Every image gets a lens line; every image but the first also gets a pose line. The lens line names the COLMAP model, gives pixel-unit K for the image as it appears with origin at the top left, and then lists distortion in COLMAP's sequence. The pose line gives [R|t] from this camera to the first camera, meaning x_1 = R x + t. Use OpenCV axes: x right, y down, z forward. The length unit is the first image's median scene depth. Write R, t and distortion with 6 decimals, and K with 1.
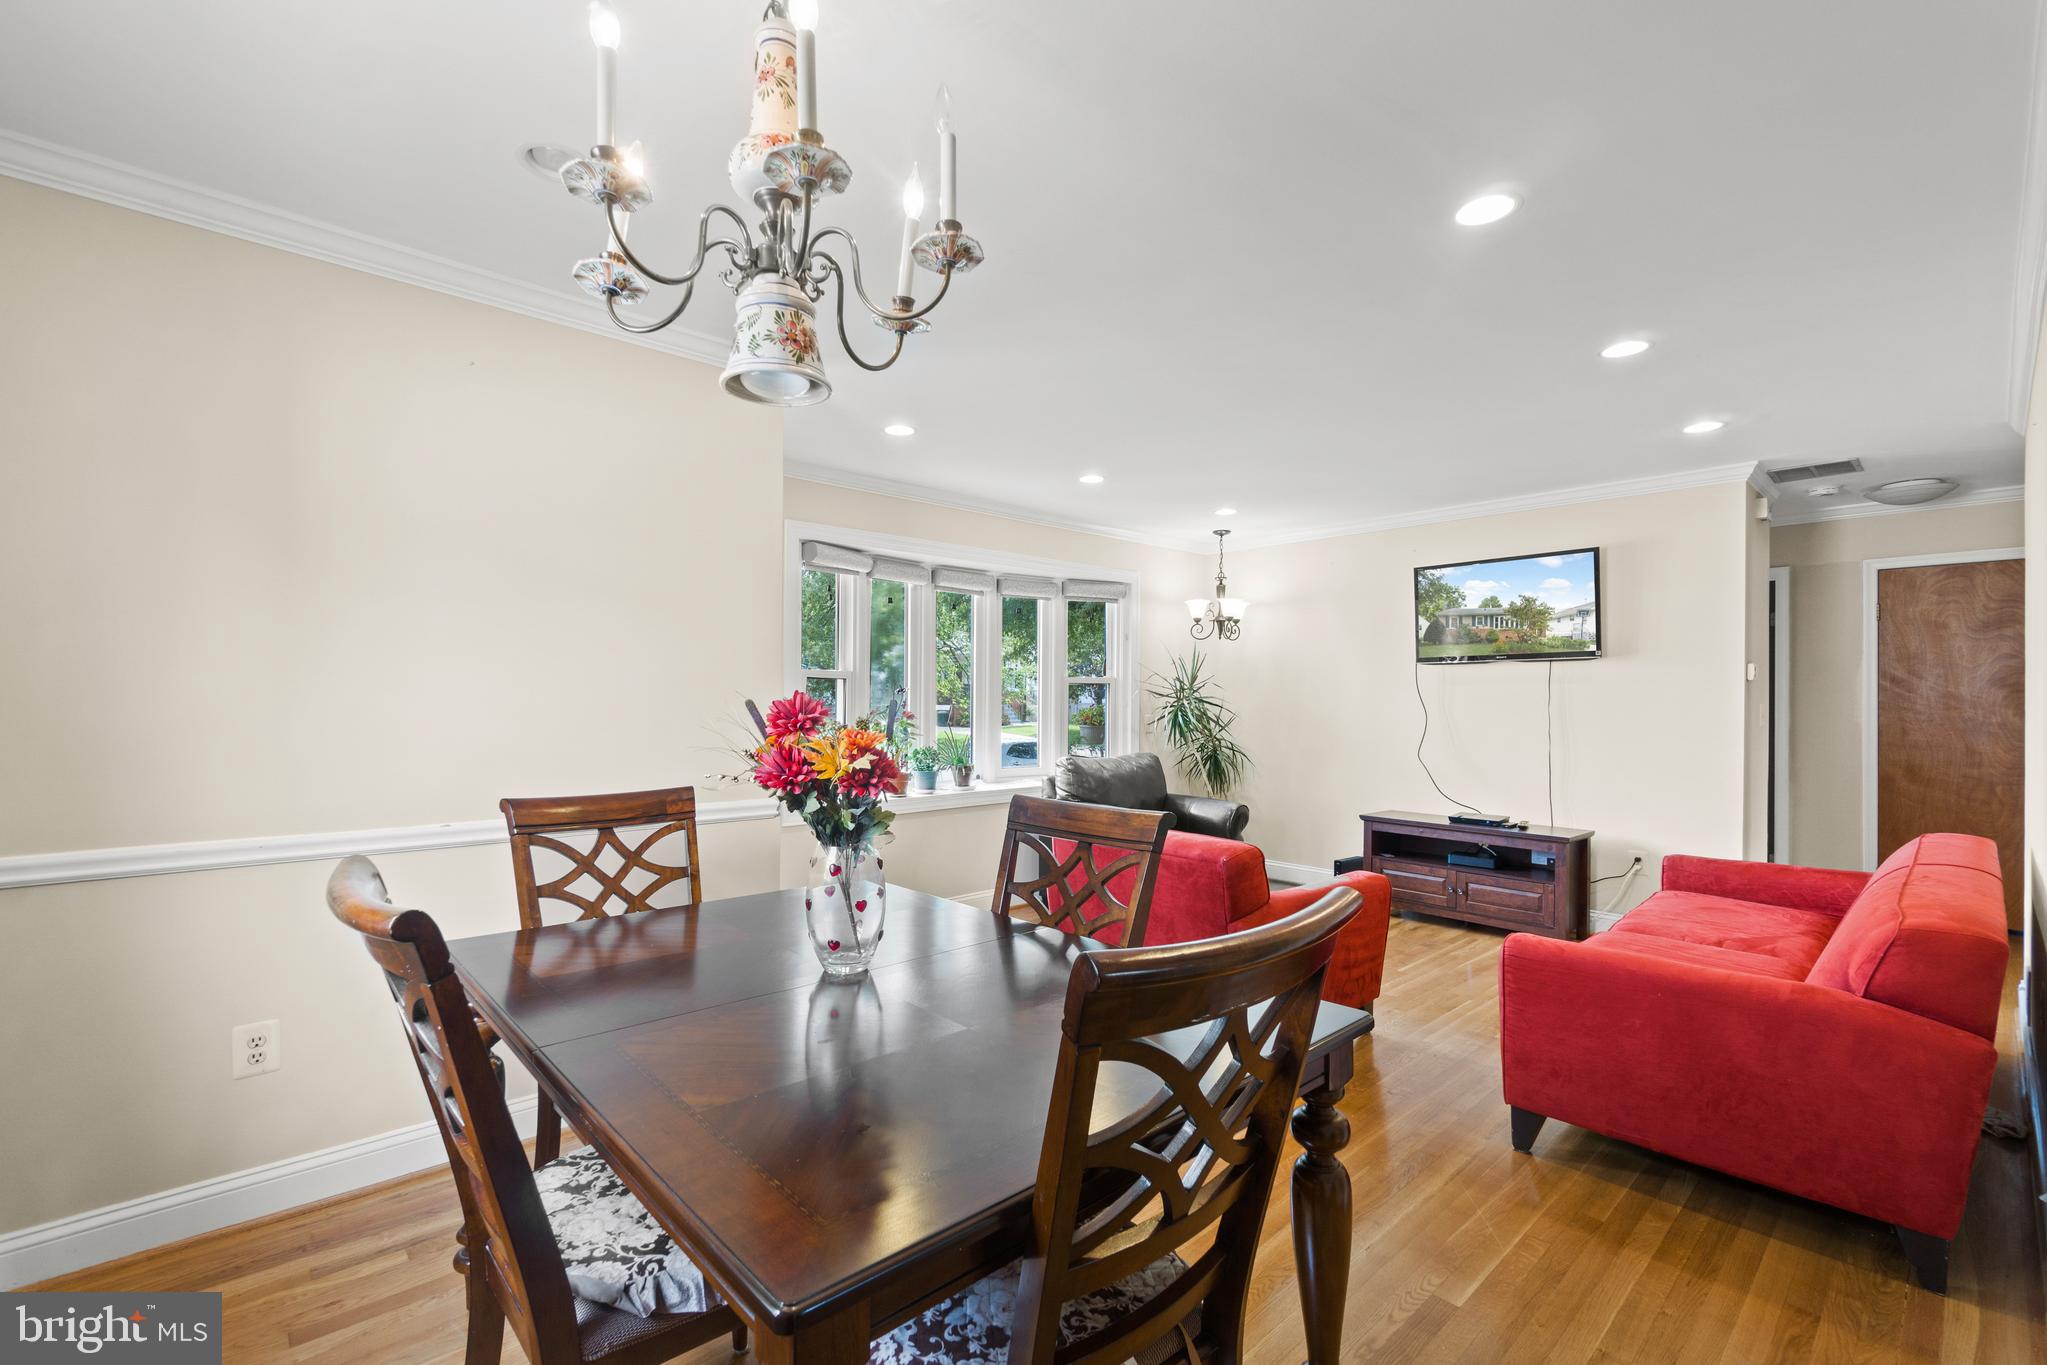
lens RADIAL K [[885.5, 0, 1006.7], [0, 885.5, 695.9], [0, 0, 1]] dist [-0.010899, 0.002072]
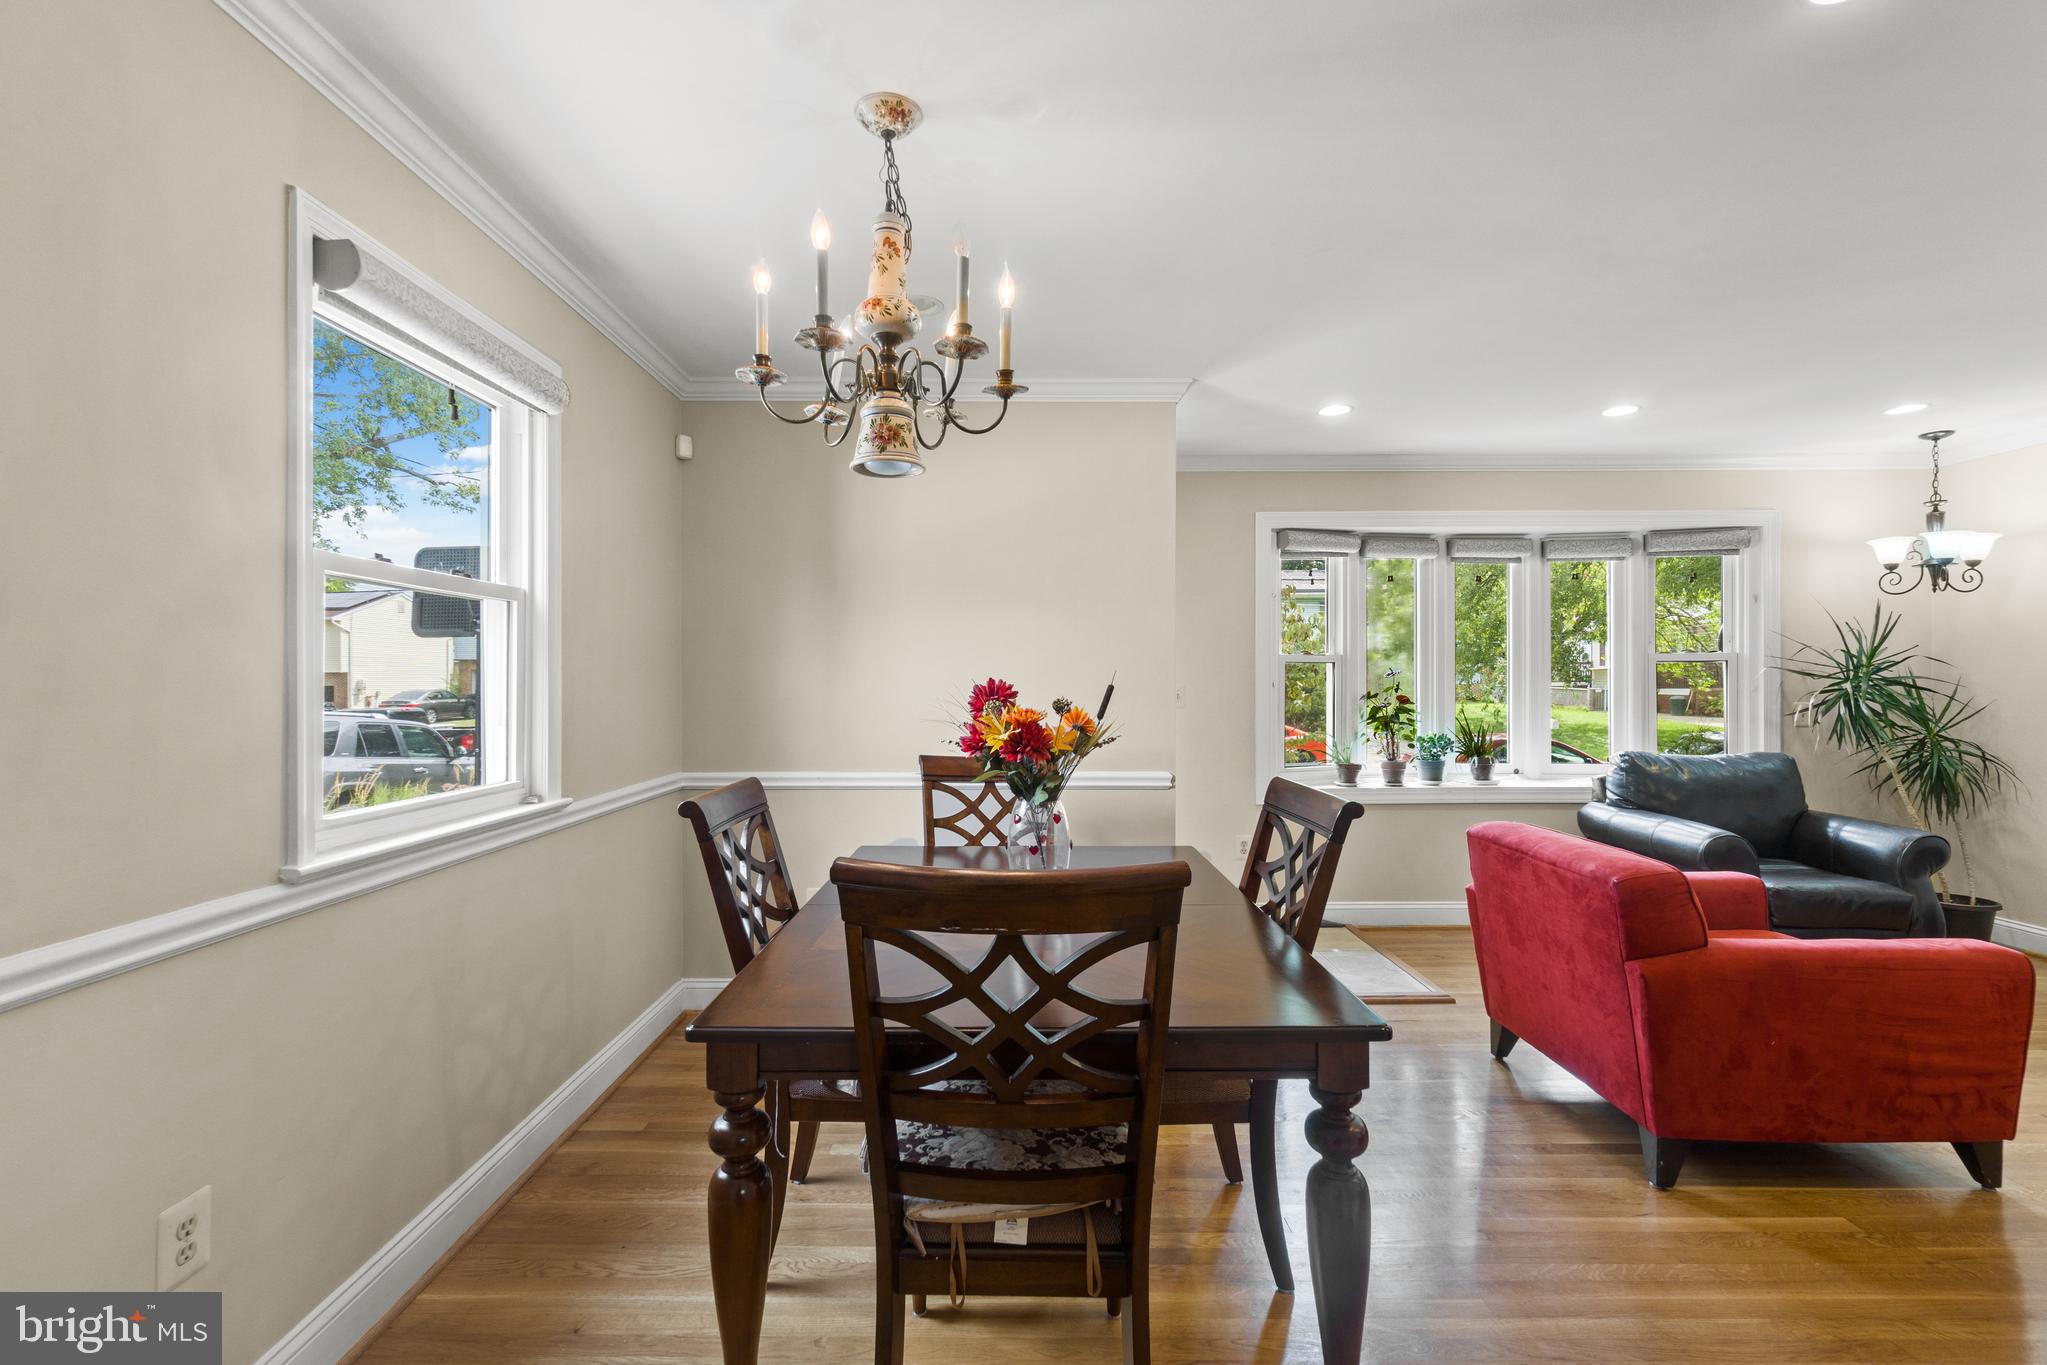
lens RADIAL K [[885.5, 0, 1007.8], [0, 885.5, 681.2], [0, 0, 1]] dist [-0.010899, 0.002072]
pose [[0.733622, -0.005886, -0.679533, 0.223959], [0.007459, 0.999972, -0.000608, -0.000310], [0.679517, -0.004623, 0.733645, 0.020066]]
